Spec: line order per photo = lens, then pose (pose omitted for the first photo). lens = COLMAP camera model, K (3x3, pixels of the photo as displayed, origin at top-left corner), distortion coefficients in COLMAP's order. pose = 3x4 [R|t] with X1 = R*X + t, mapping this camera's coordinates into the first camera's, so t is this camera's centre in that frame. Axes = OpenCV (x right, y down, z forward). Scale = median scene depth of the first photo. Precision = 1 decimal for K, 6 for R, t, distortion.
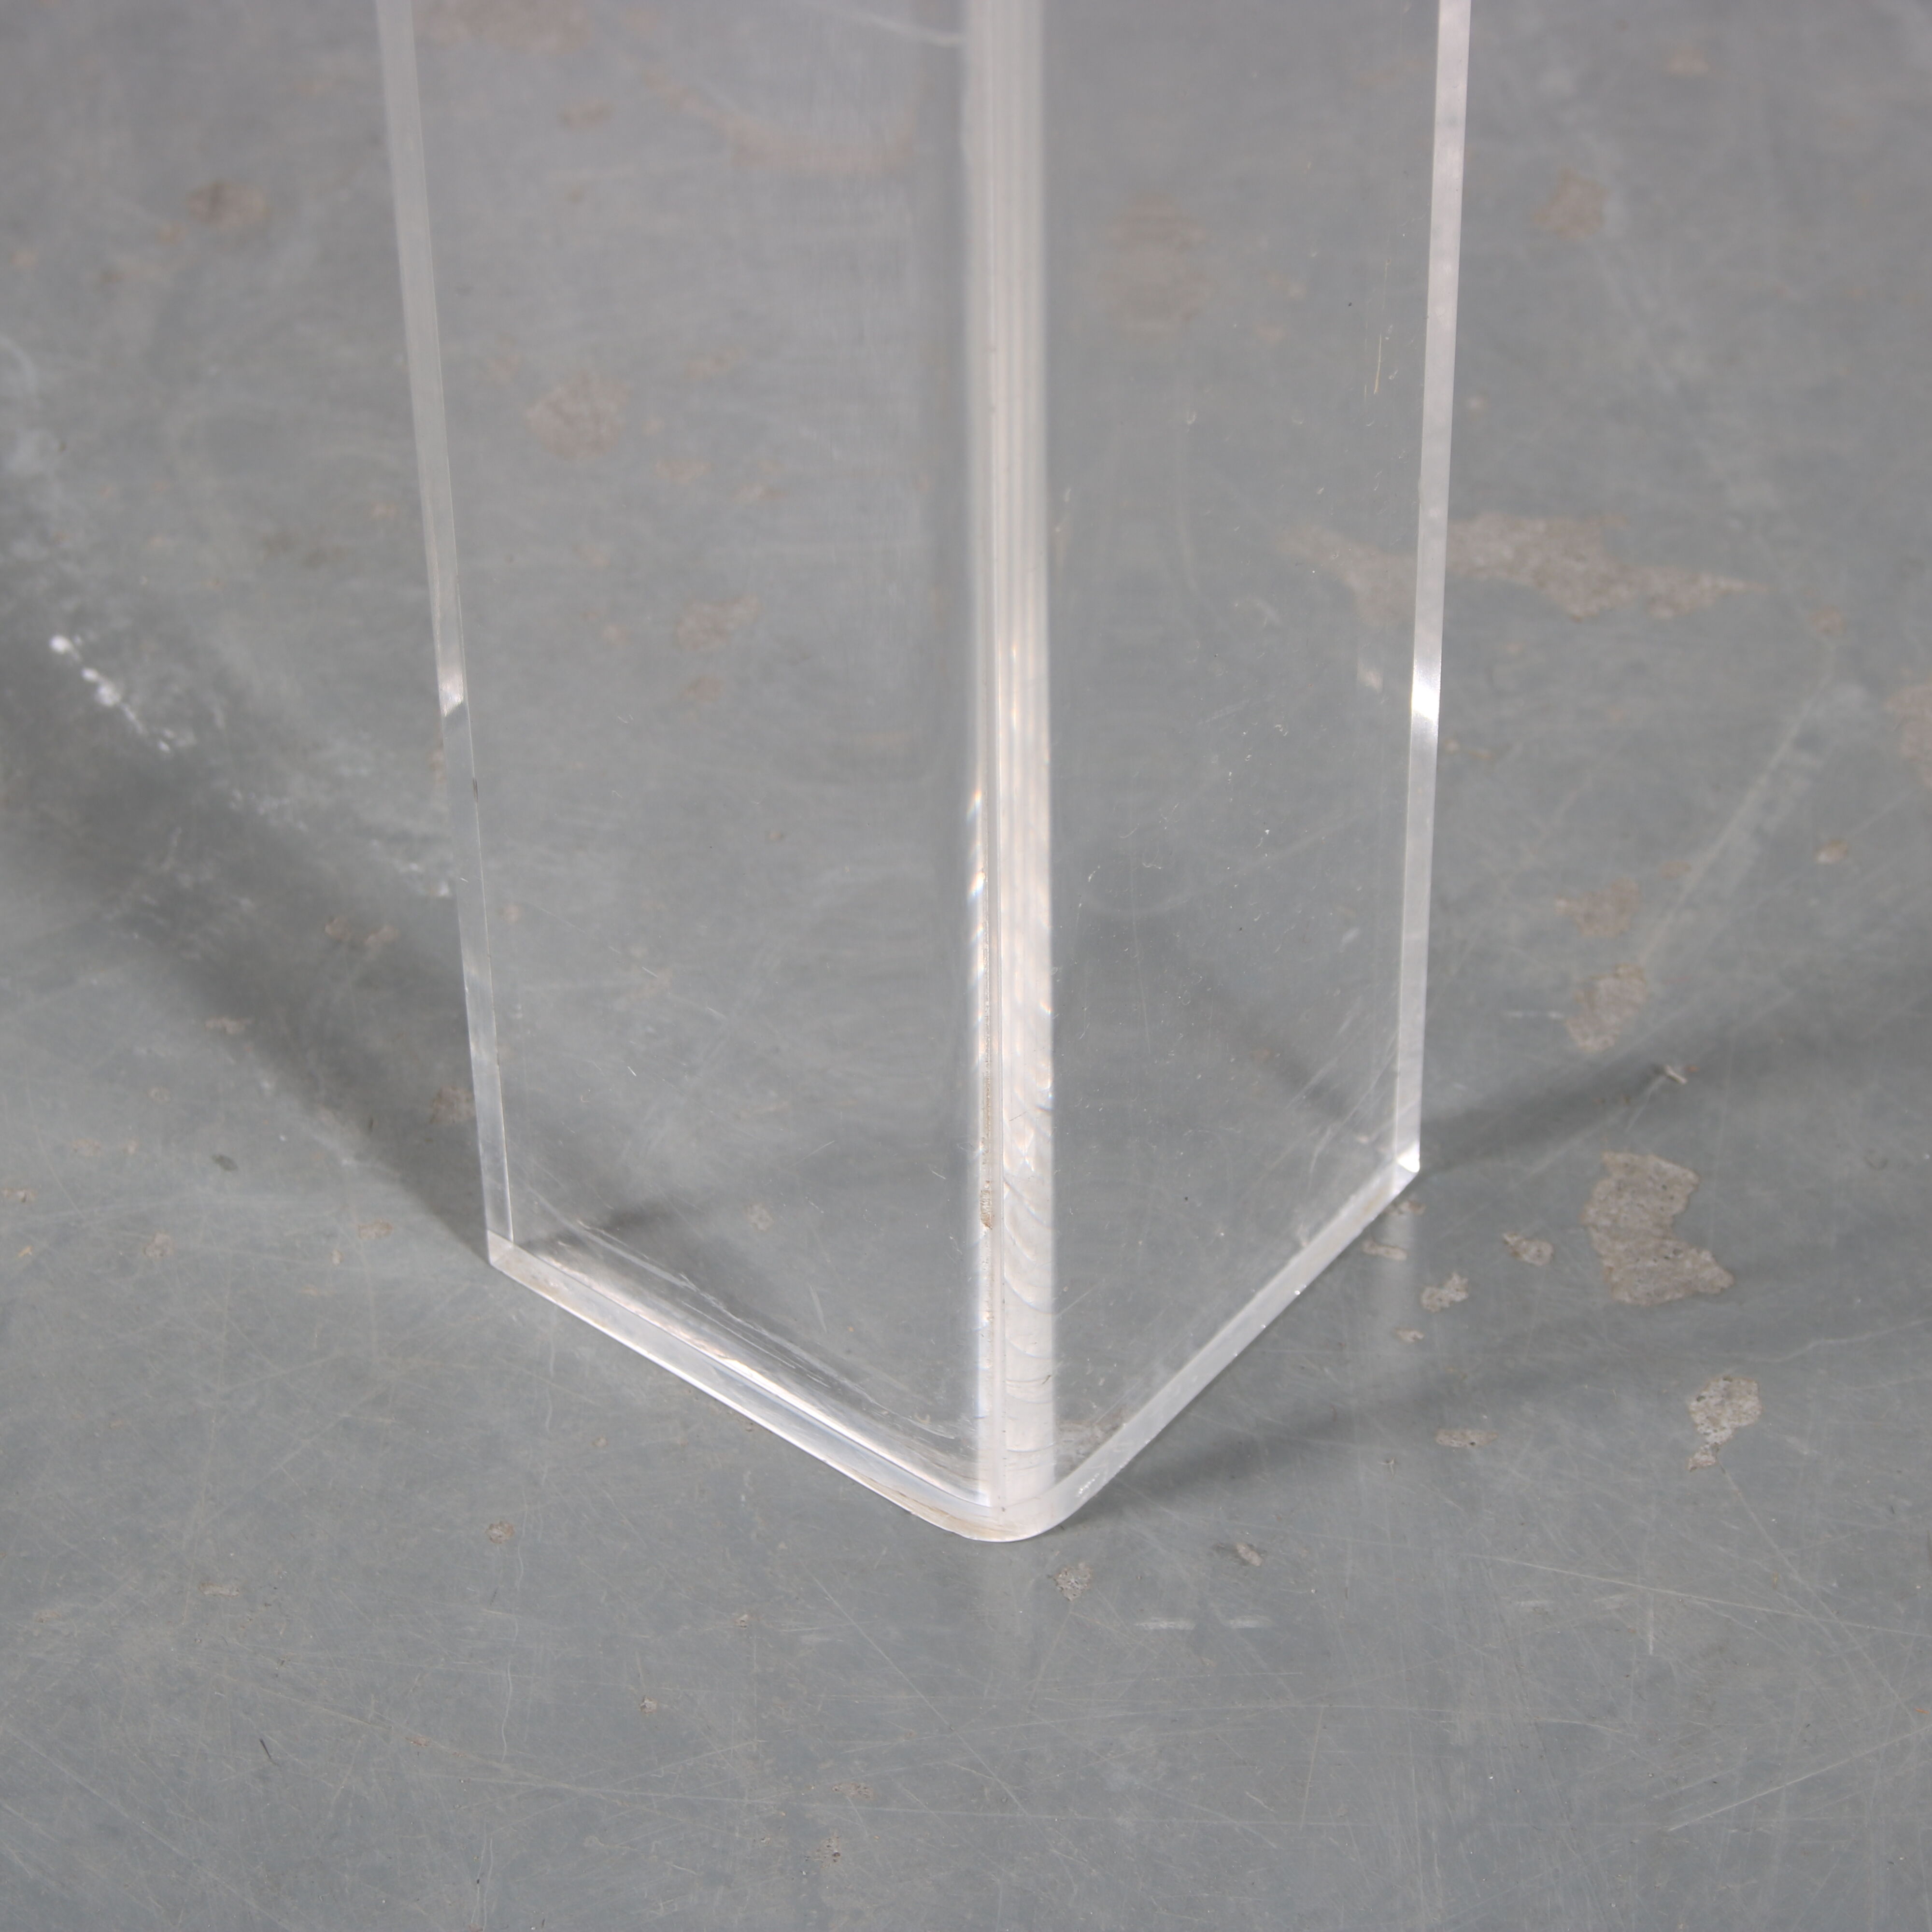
lens RADIAL K [[6862.0, 0, 957.5], [0, 6862.0, 957.8], [0, 0, 1]] dist [-0.001688, 0.000000]
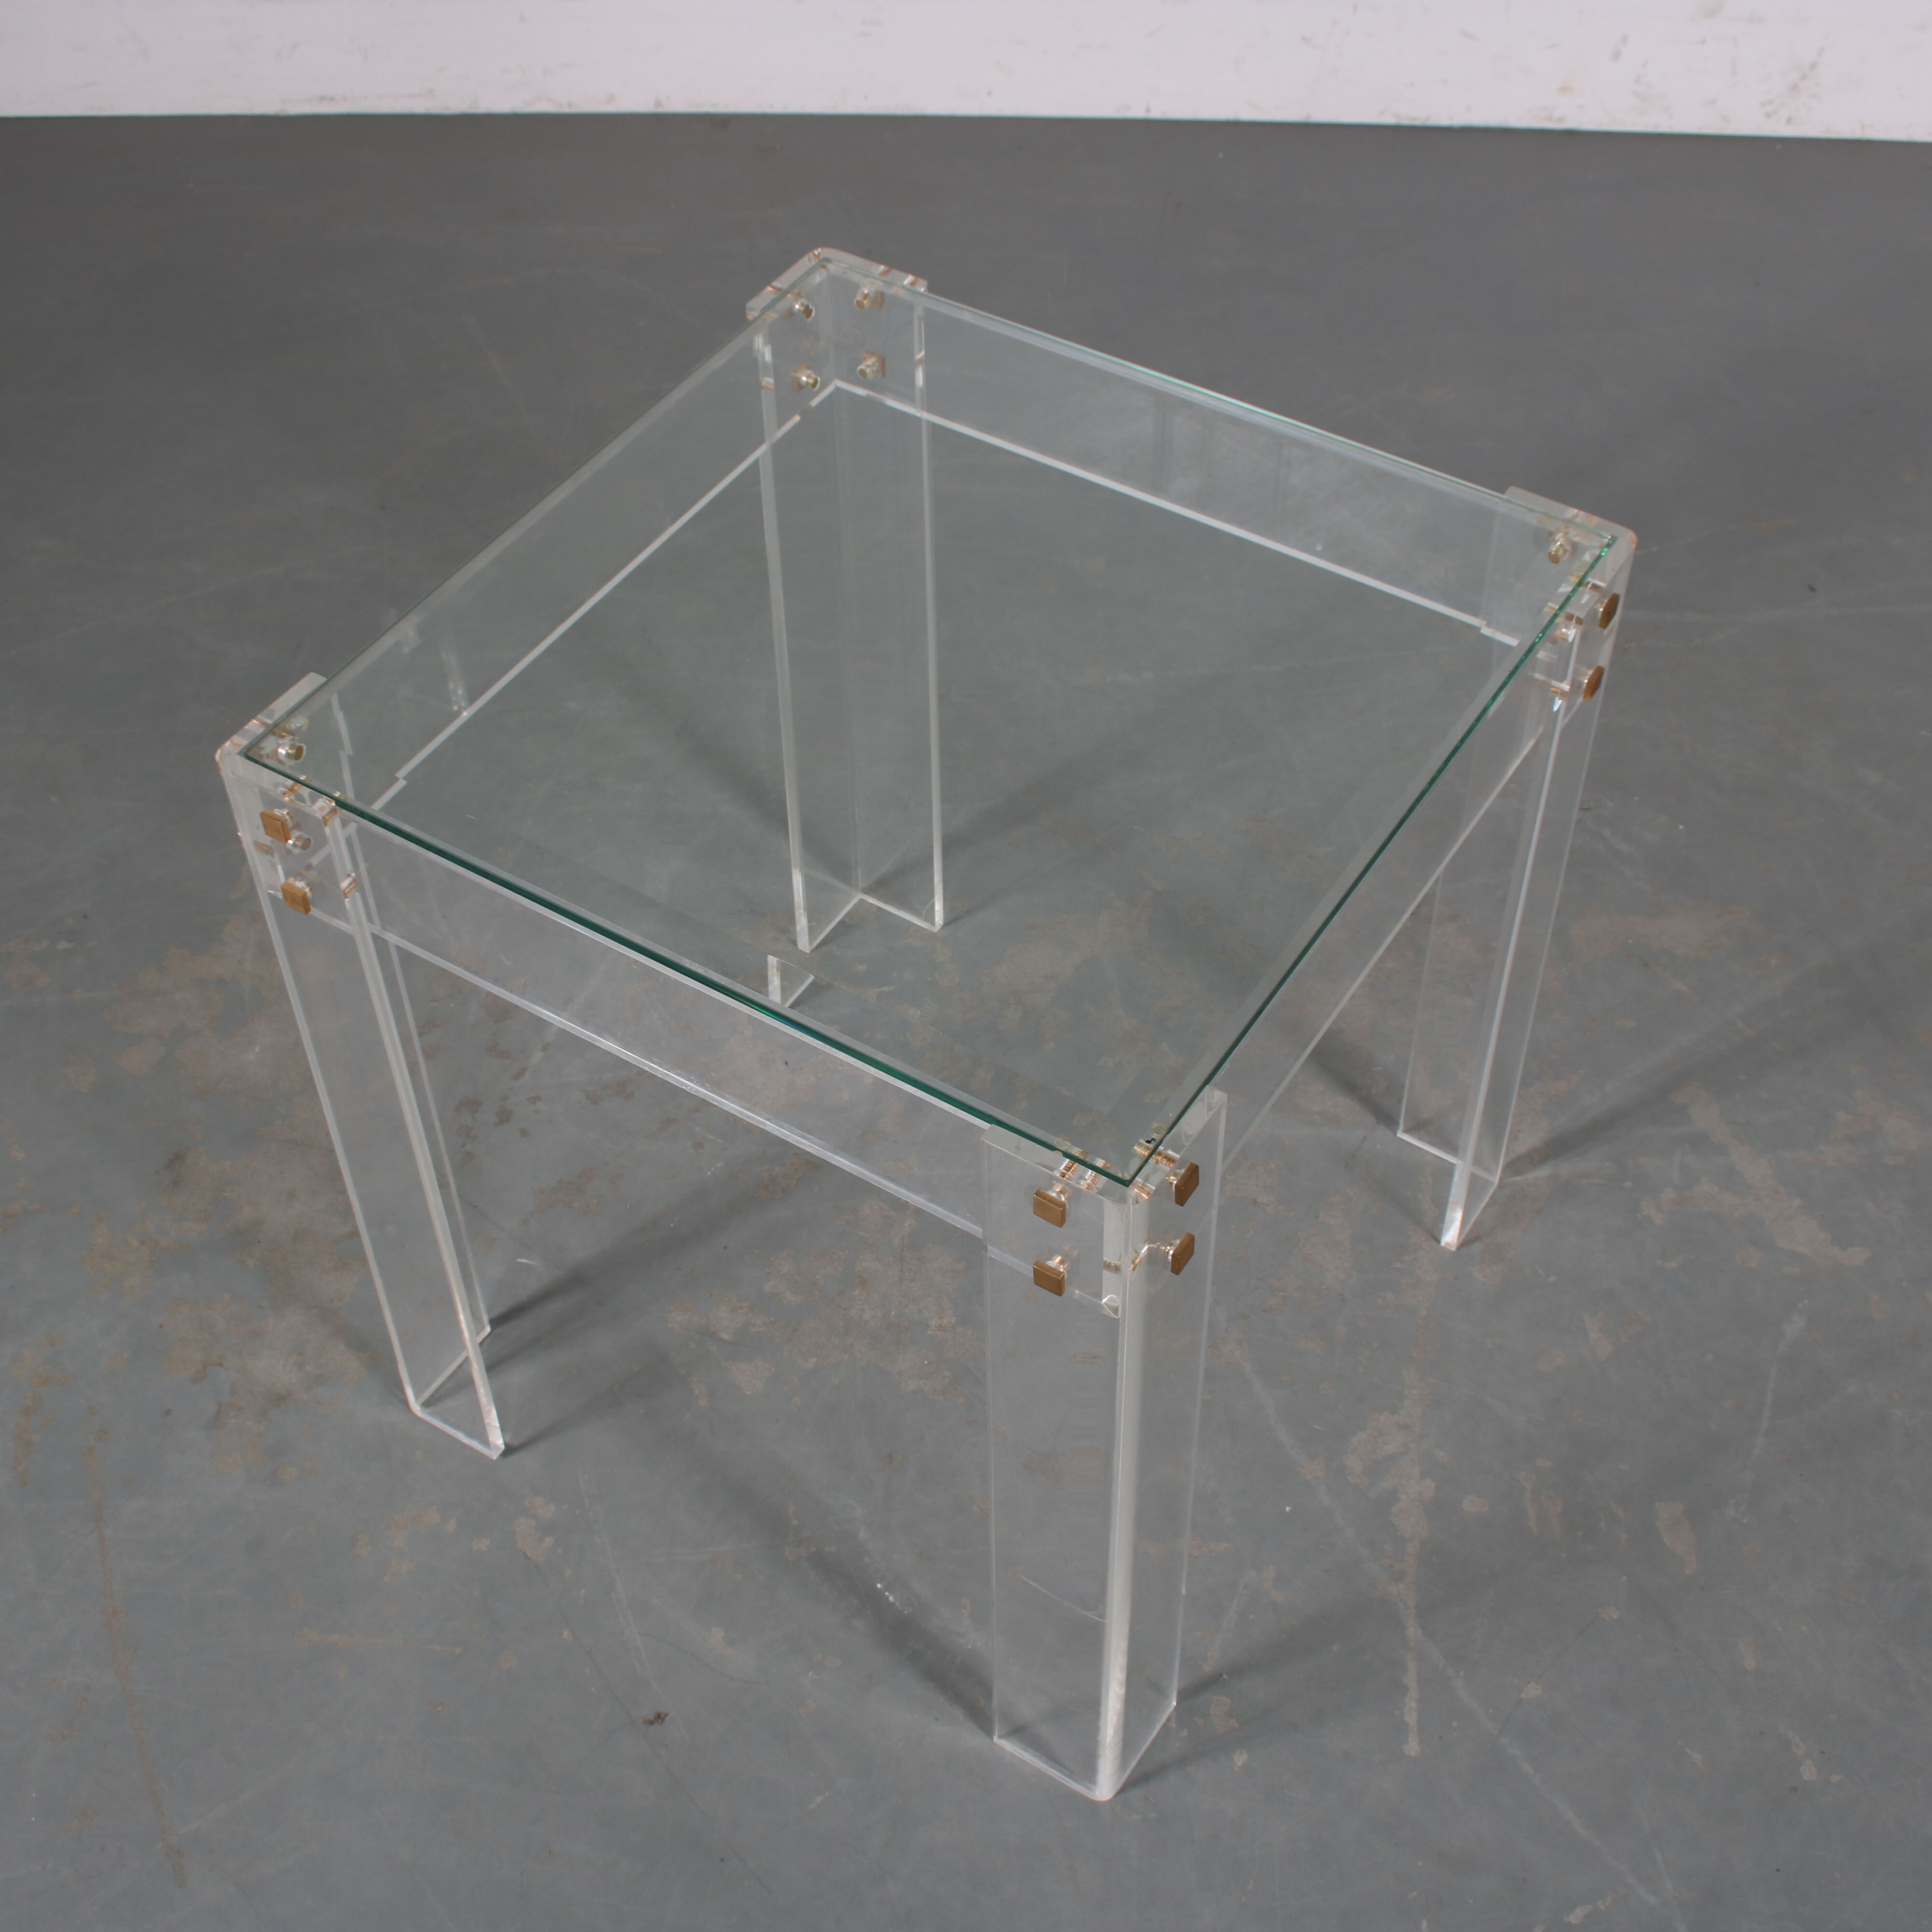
lens RADIAL K [[2655.1, 0, 957.8], [0, 2655.1, 973.5], [0, 0, 1]] dist [-0.103159, 0.000000]
pose [[0.996646, -0.064678, 0.050139, -0.153228], [0.061838, 0.996499, 0.056270, -0.618985], [-0.053603, -0.052981, 0.997156, -0.876711]]
